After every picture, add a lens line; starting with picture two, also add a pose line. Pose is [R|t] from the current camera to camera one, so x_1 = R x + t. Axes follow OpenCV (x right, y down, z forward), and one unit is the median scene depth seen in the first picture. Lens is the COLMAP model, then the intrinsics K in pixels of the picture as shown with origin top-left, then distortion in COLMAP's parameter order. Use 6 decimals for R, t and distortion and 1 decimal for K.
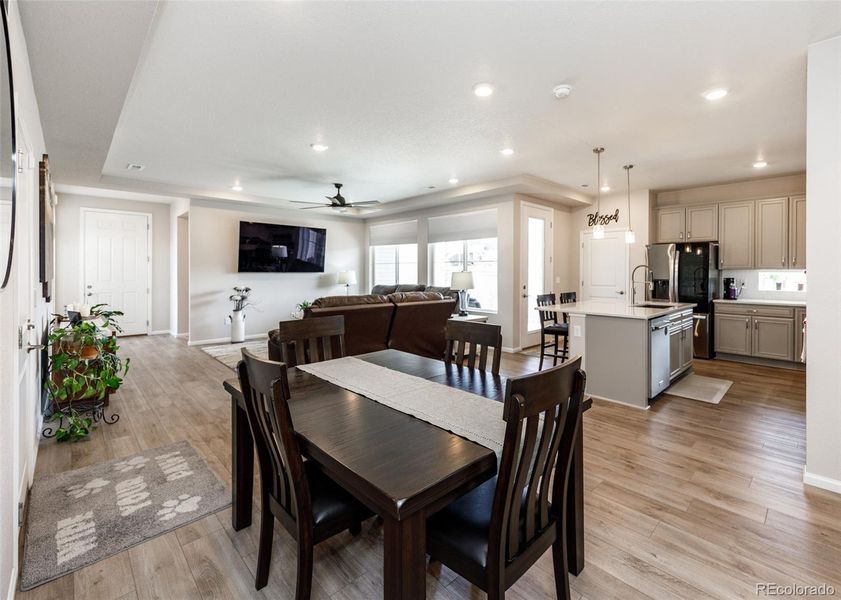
lens RADIAL K [[377.4, 0, 453.2], [0, 377.4, 276.2], [0, 0, 1]] dist [0.005031, 0.000301]
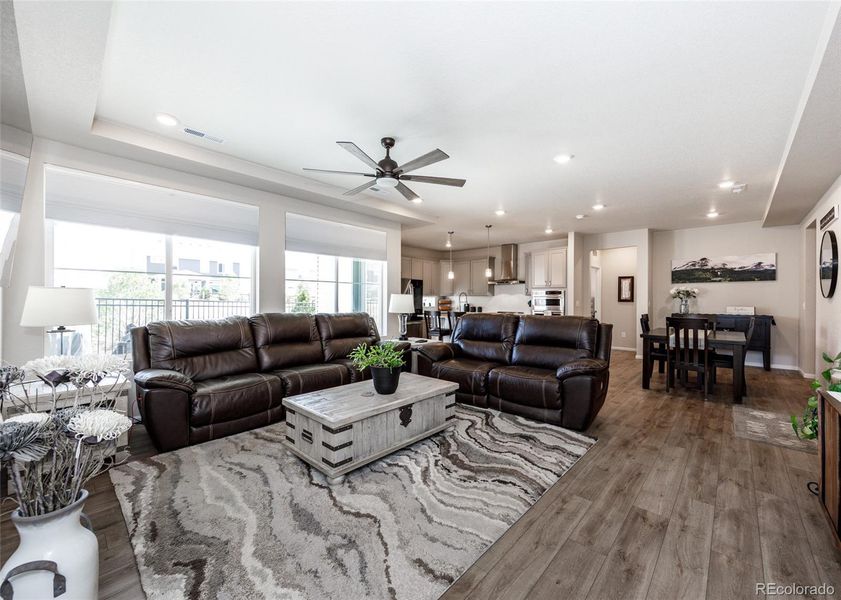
lens RADIAL K [[334.1, 0, 423.4], [0, 334.1, 300.0], [0, 0, 1]] dist [-0.002870, -0.000528]
pose [[-0.024159, 0.001857, 0.999706, -0.862728], [0.010546, 0.999943, -0.001602, 0.006578], [-0.999653, 0.010504, -0.024177, 1.004938]]
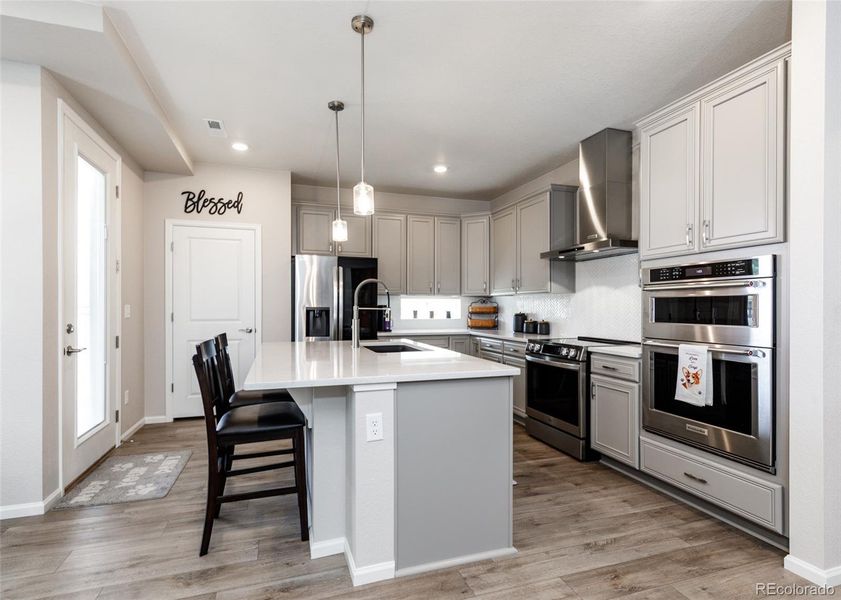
lens RADIAL K [[418.9, 0, 413.5], [0, 418.9, 311.7], [0, 0, 1]] dist [0.002460, 0.000840]
pose [[0.465197, -0.010233, 0.885148, -0.034649], [0.011039, 0.999922, 0.005758, 0.014195], [-0.885138, 0.007092, 0.465274, 0.532080]]
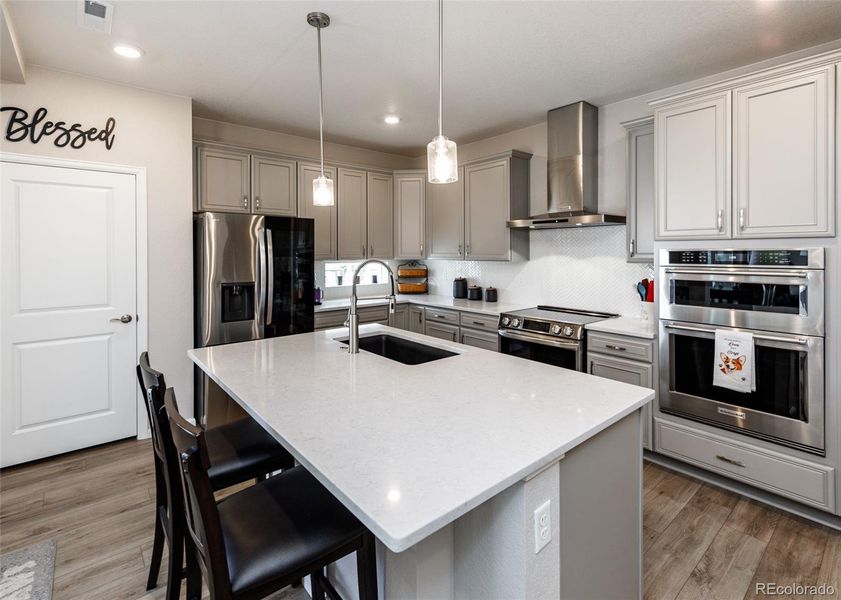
lens RADIAL K [[401.3, 0, 423.0], [0, 401.3, 255.8], [0, 0, 1]] dist [0.003628, 0.000135]
pose [[0.089280, -0.012492, 0.995928, 0.033520], [0.019072, 0.999759, 0.010830, -0.031404], [-0.995824, 0.018028, 0.089497, 0.745038]]
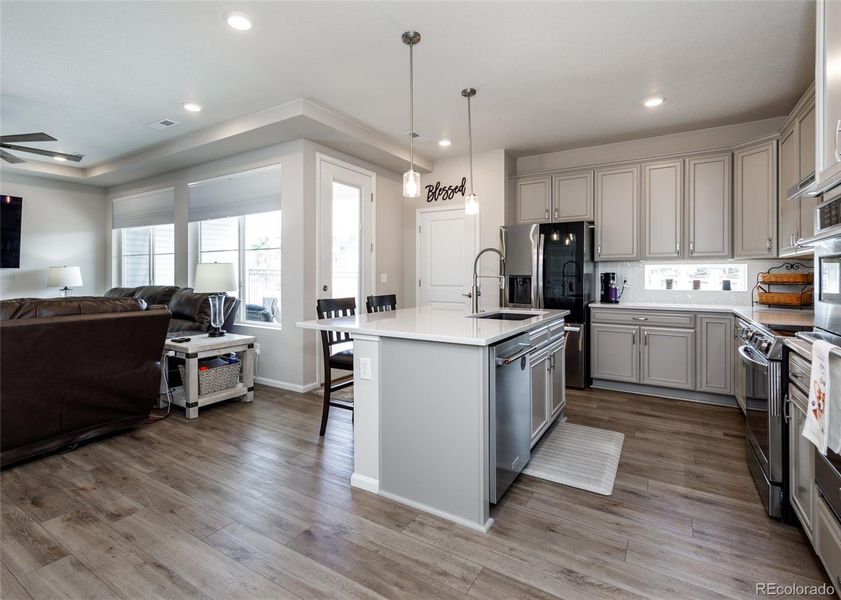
lens RADIAL K [[418.9, 0, 385.8], [0, 418.9, 277.9], [0, 0, 1]] dist [0.002460, 0.000840]
pose [[0.984224, -0.002268, 0.176910, 0.179678], [0.003483, 0.999972, -0.006559, 0.018023], [-0.176890, 0.007072, 0.984205, 0.302872]]
